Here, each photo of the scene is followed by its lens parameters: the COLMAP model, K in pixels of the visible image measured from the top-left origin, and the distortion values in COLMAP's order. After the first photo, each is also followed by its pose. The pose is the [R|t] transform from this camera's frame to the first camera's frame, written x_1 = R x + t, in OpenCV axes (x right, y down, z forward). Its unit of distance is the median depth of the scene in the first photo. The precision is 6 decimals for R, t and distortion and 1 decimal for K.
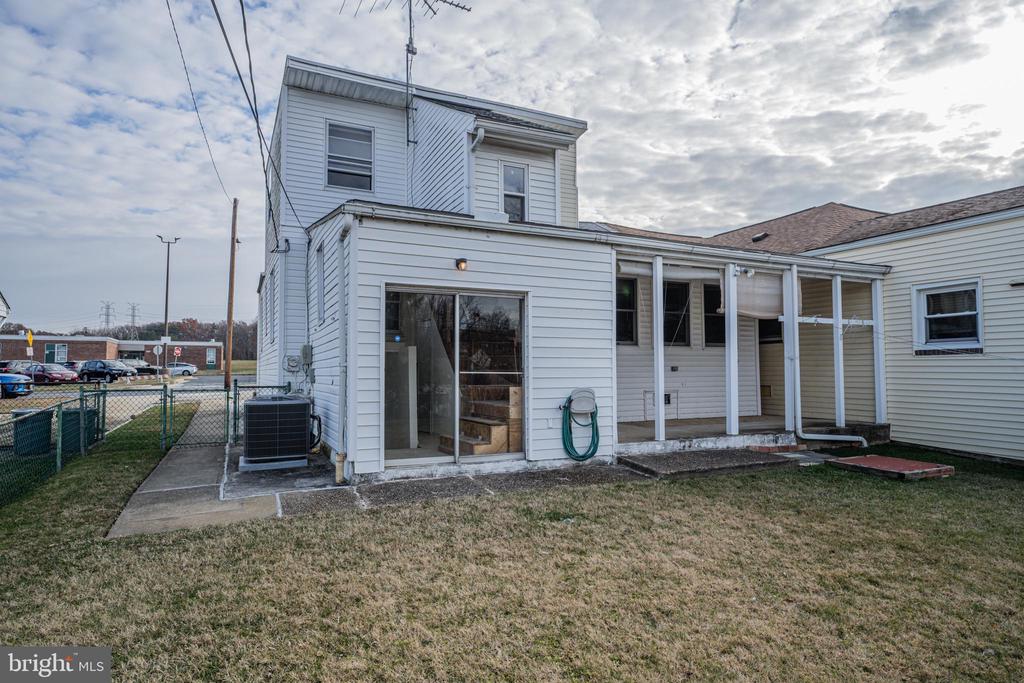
lens RADIAL K [[563.2, 0, 512.0], [0, 563.2, 341.5], [0, 0, 1]] dist [-0.004213, -0.000353]
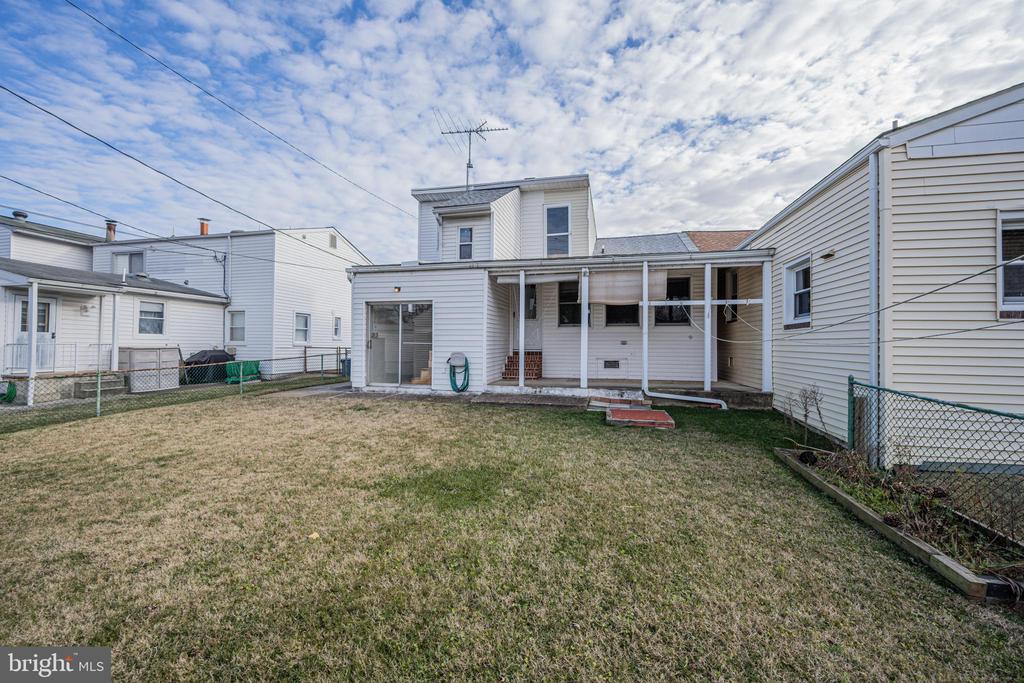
lens RADIAL K [[407.6, 0, 512.0], [0, 407.6, 341.5], [0, 0, 1]] dist [-0.000108, 0.000189]
pose [[0.785846, -0.002571, -0.618417, 0.845666], [0.021426, 0.999504, 0.023073, 0.019086], [0.618051, -0.031382, 0.785511, 0.071289]]
